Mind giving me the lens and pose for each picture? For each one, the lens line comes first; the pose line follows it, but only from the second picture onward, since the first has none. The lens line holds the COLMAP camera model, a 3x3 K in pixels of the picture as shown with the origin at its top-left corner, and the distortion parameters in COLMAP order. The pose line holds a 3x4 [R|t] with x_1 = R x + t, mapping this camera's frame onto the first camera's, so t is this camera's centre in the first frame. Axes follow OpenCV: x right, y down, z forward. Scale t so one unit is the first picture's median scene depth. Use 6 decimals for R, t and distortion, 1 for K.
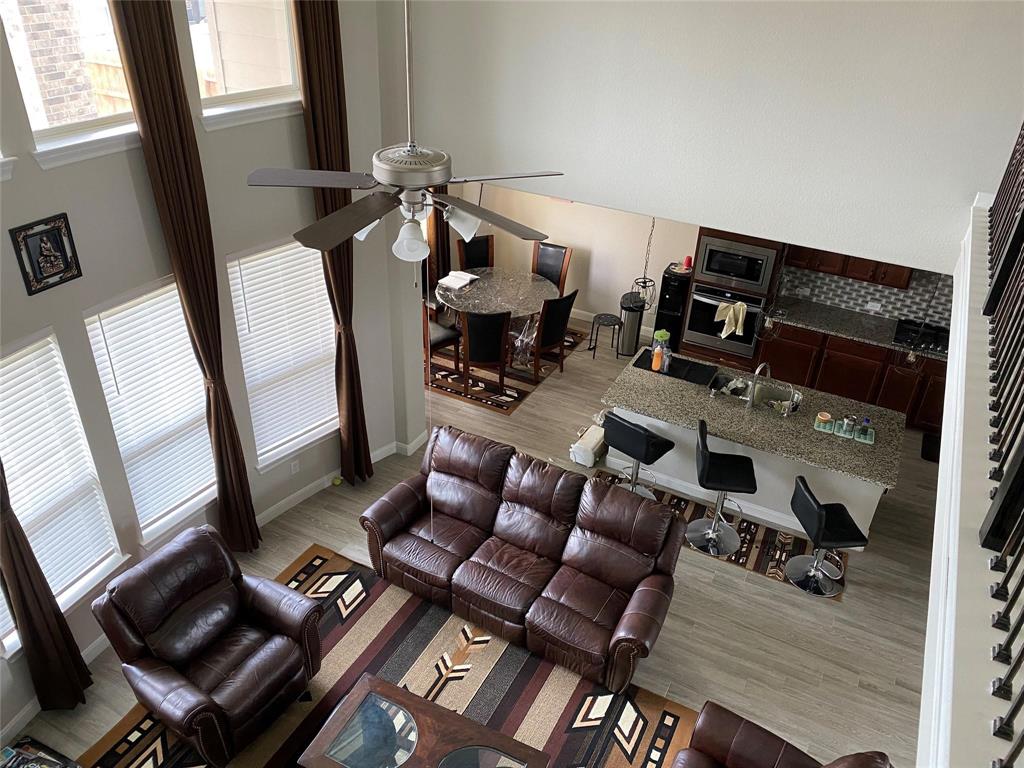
lens RADIAL K [[791.0, 0, 512.0], [0, 791.0, 384.0], [0, 0, 1]] dist [0.114453, -0.151334]
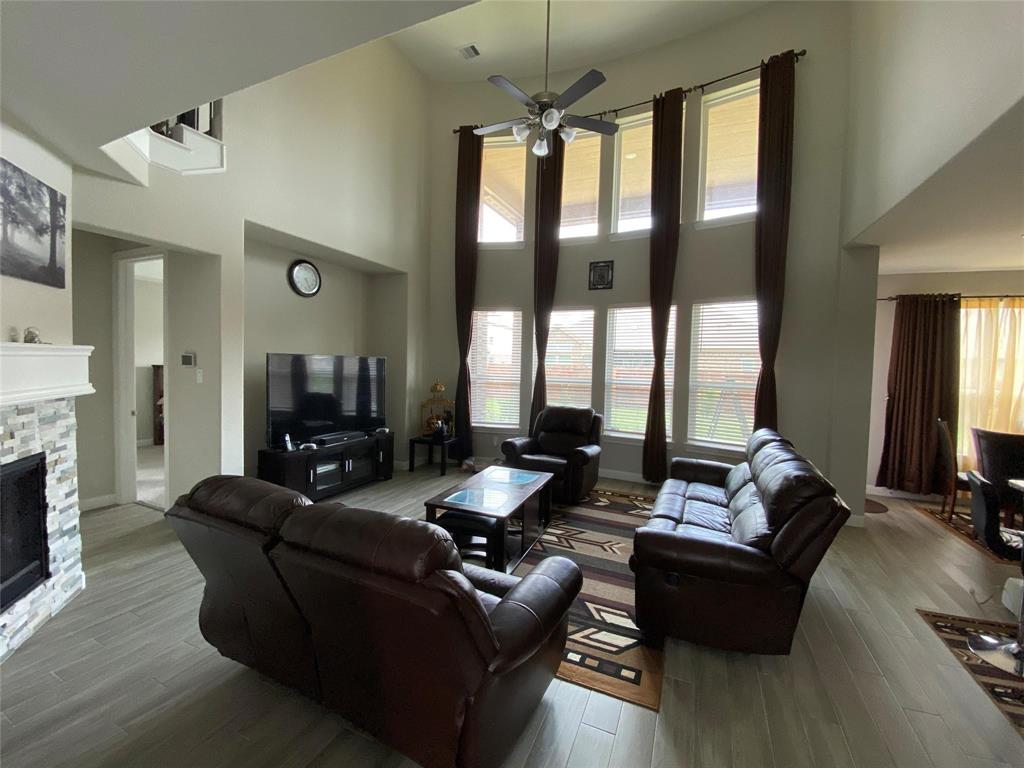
lens RADIAL K [[414.7, 0, 512.0], [0, 414.7, 384.0], [0, 0, 1]] dist [0.029835, -0.022811]
pose [[0.059787, 0.007146, -0.998186, 0.577009], [-0.538396, 0.842284, -0.026218, 0.253842], [0.840568, 0.538987, 0.054206, 0.730091]]
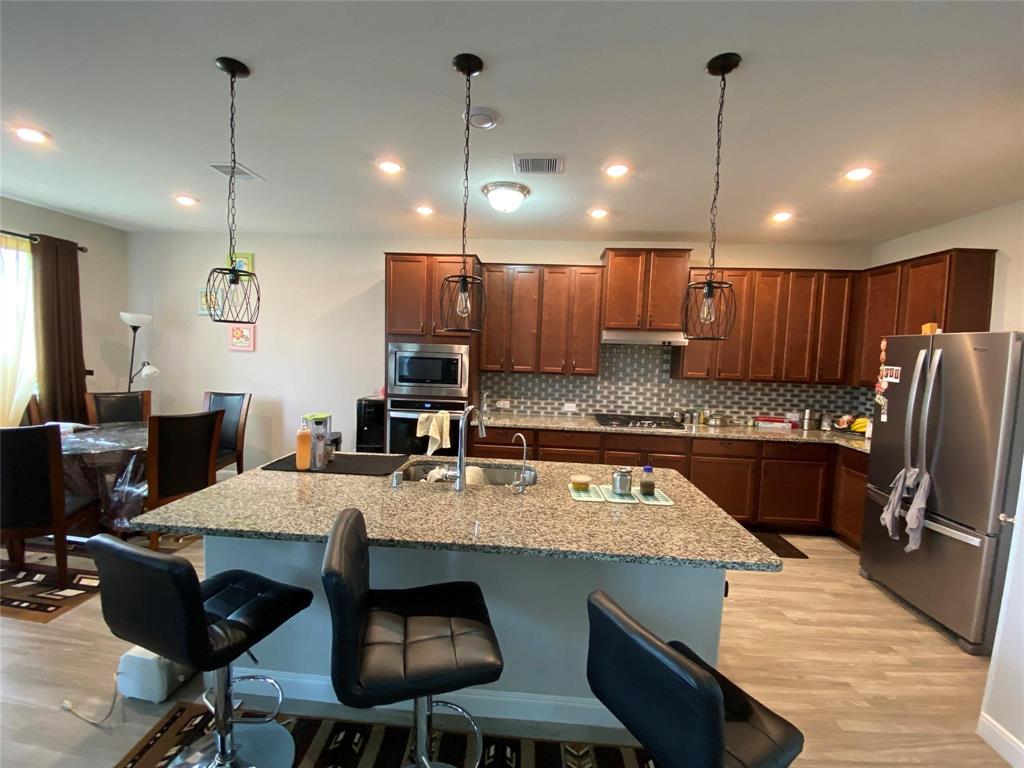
lens RADIAL K [[414.7, 0, 512.0], [0, 414.7, 384.0], [0, 0, 1]] dist [0.029835, -0.022811]
pose [[0.916171, -0.037547, 0.399025, 0.278304], [0.208231, 0.895273, -0.393862, 0.109751], [-0.342448, 0.443934, 0.828041, 0.922500]]
